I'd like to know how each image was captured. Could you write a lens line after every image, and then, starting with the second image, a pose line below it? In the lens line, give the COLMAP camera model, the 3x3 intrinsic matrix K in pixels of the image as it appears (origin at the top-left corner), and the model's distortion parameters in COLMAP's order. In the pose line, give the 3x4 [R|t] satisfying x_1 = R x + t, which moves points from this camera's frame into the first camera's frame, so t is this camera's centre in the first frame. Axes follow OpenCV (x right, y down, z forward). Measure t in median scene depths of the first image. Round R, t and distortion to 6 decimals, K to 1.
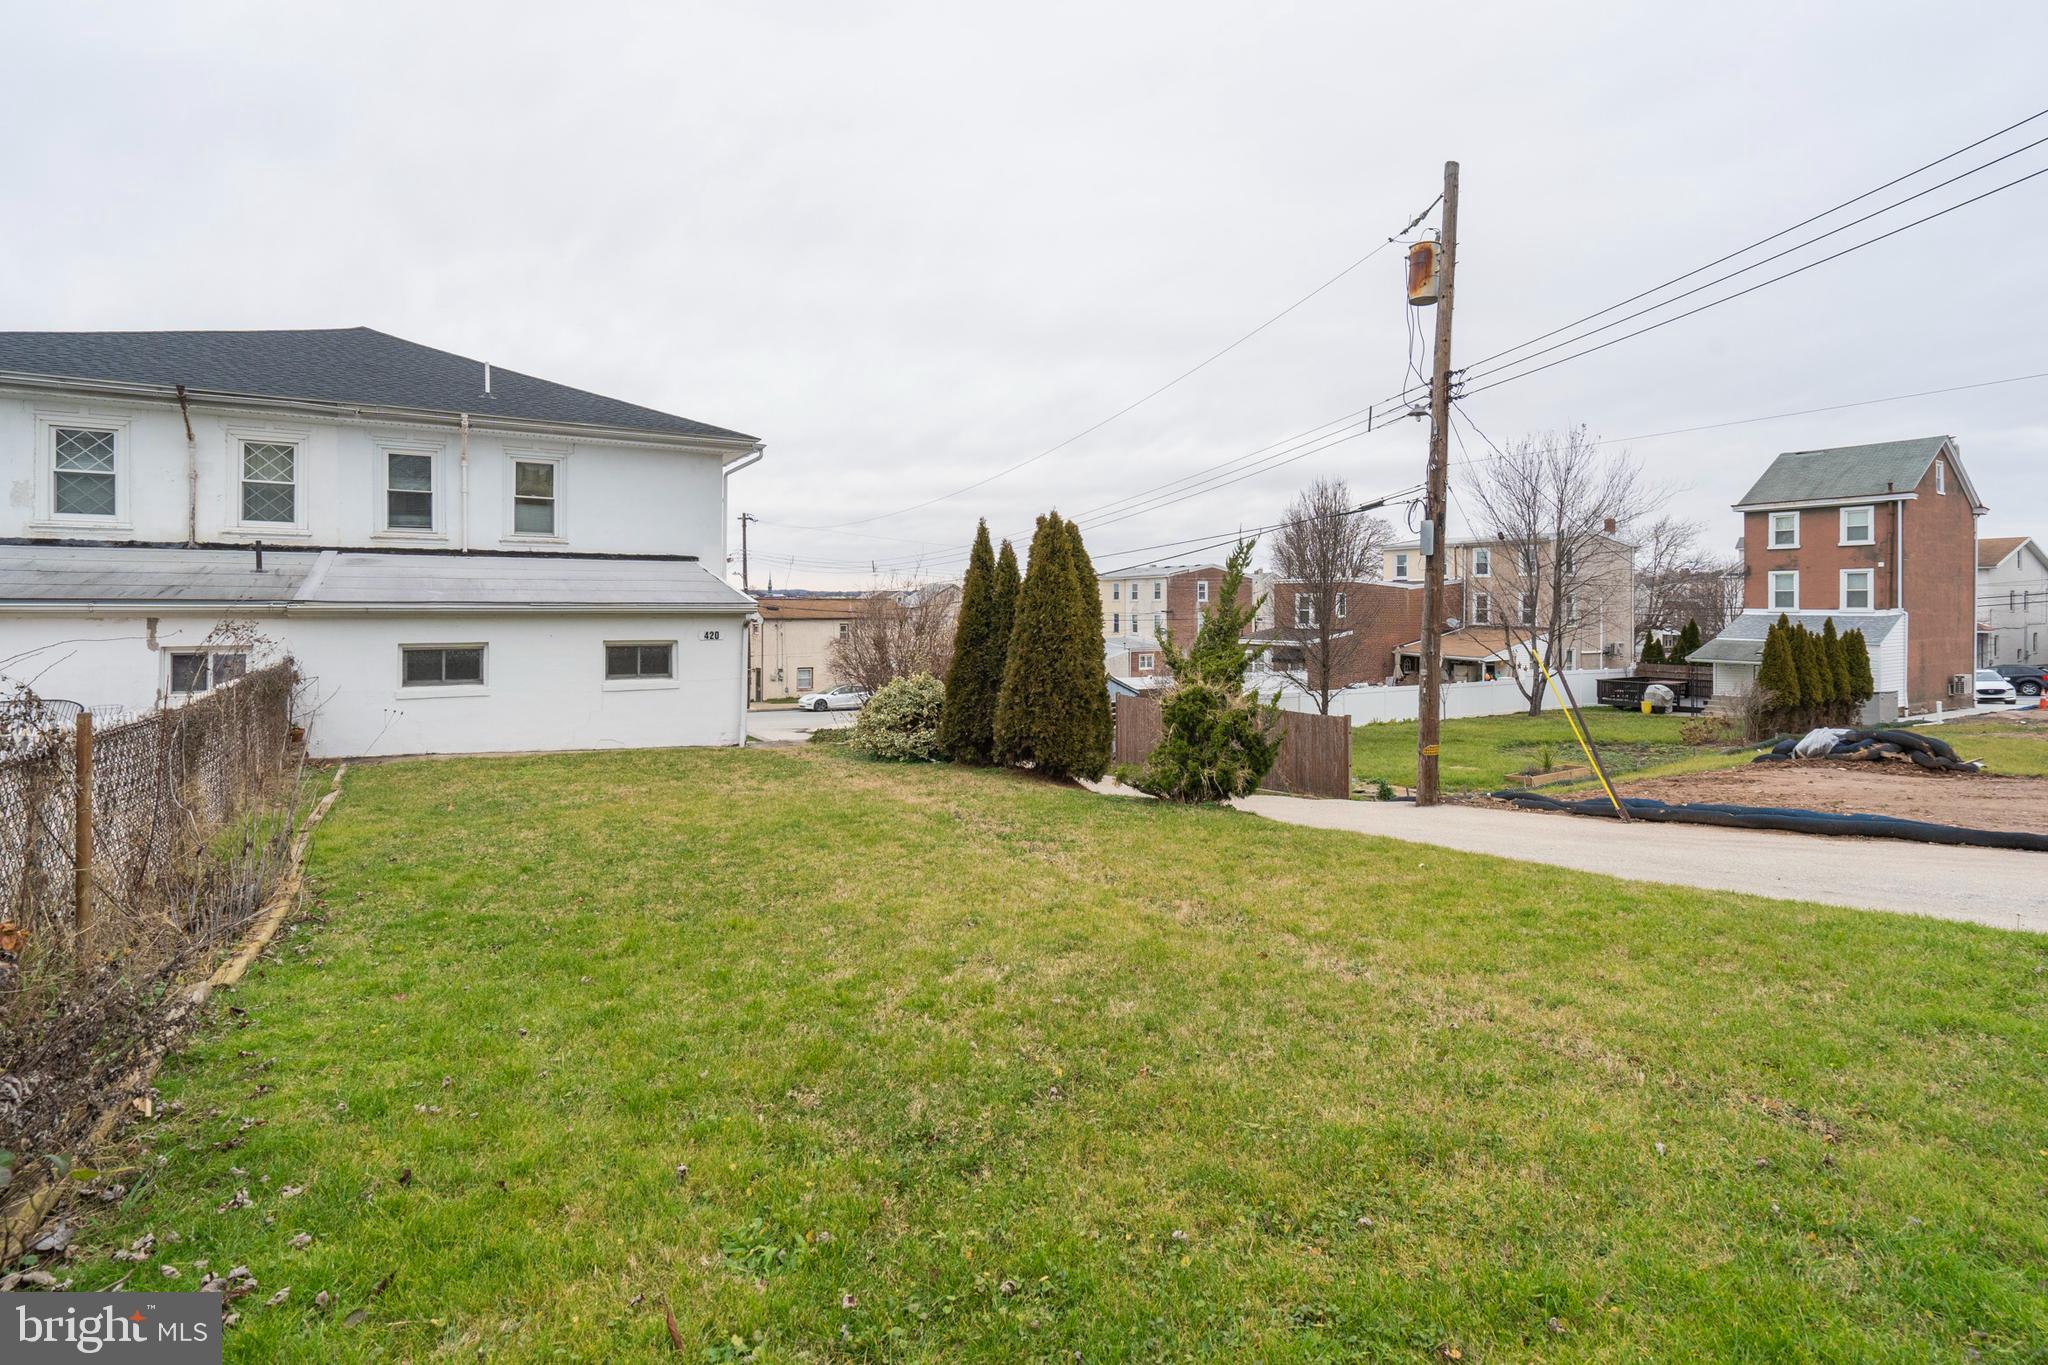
lens RADIAL K [[920.9, 0, 1009.4], [0, 920.9, 604.3], [0, 0, 1]] dist [-0.016230, 0.006037]
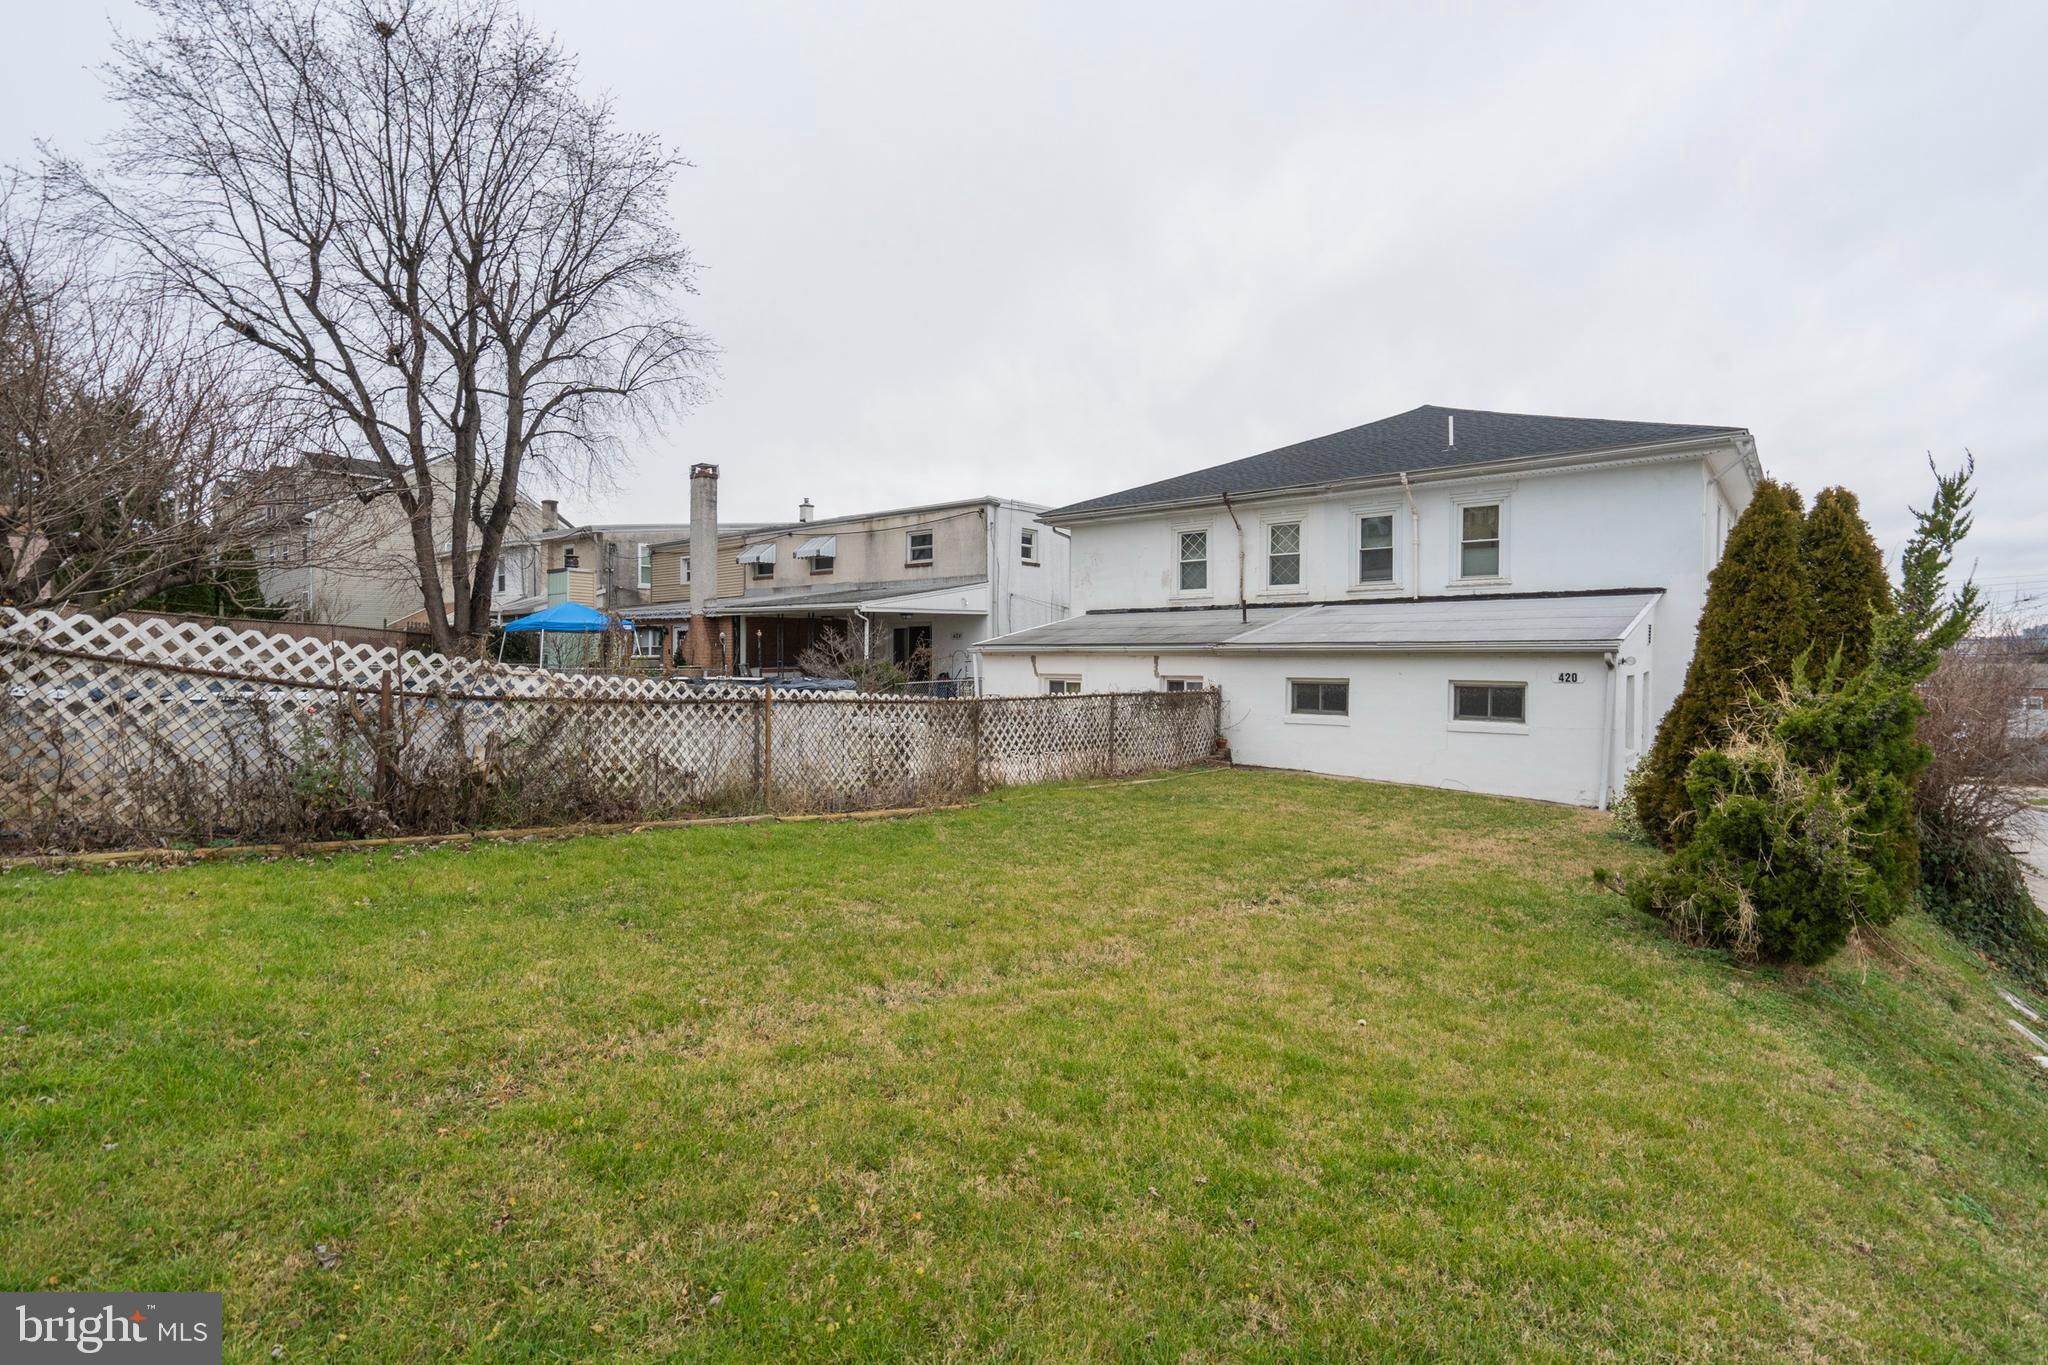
lens RADIAL K [[938.3, 0, 1023.4], [0, 938.3, 678.3], [0, 0, 1]] dist [-0.003564, 0.000565]
pose [[0.344743, 0.018544, -0.938514, 0.338510], [0.000093, 0.999804, 0.019789, 0.016944], [0.938697, -0.006910, 0.344674, 0.209354]]
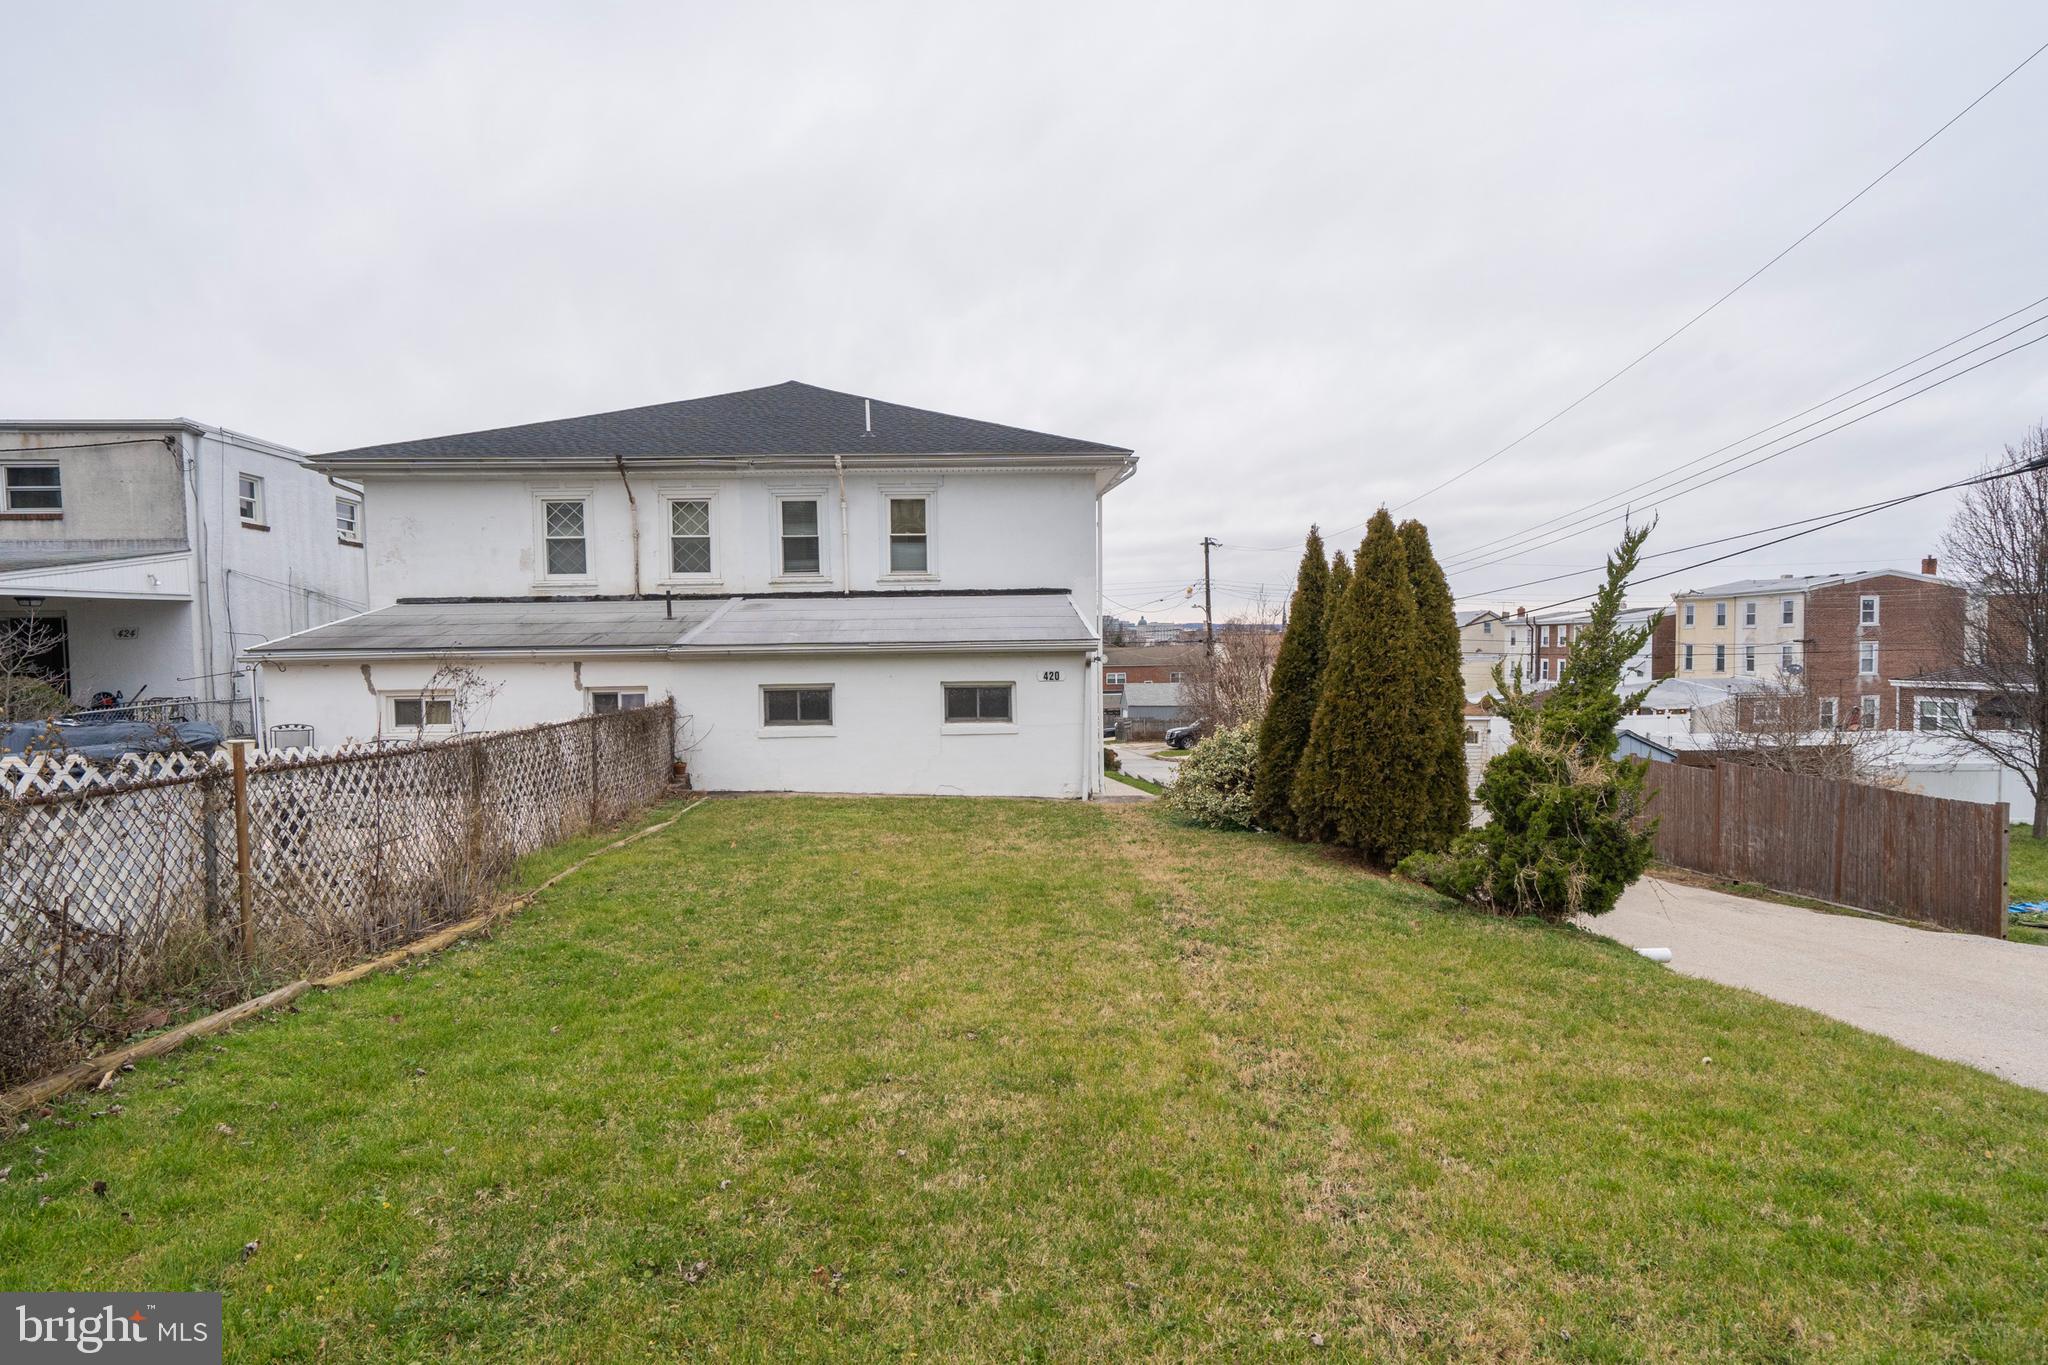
lens RADIAL K [[1053.8, 0, 1013.5], [0, 1053.8, 690.8], [0, 0, 1]] dist [-0.002767, 0.000670]
pose [[0.881313, 0.004723, -0.472510, 0.134129], [0.017774, 0.998911, 0.043135, 0.003111], [0.472199, -0.046414, 0.880269, 0.071875]]
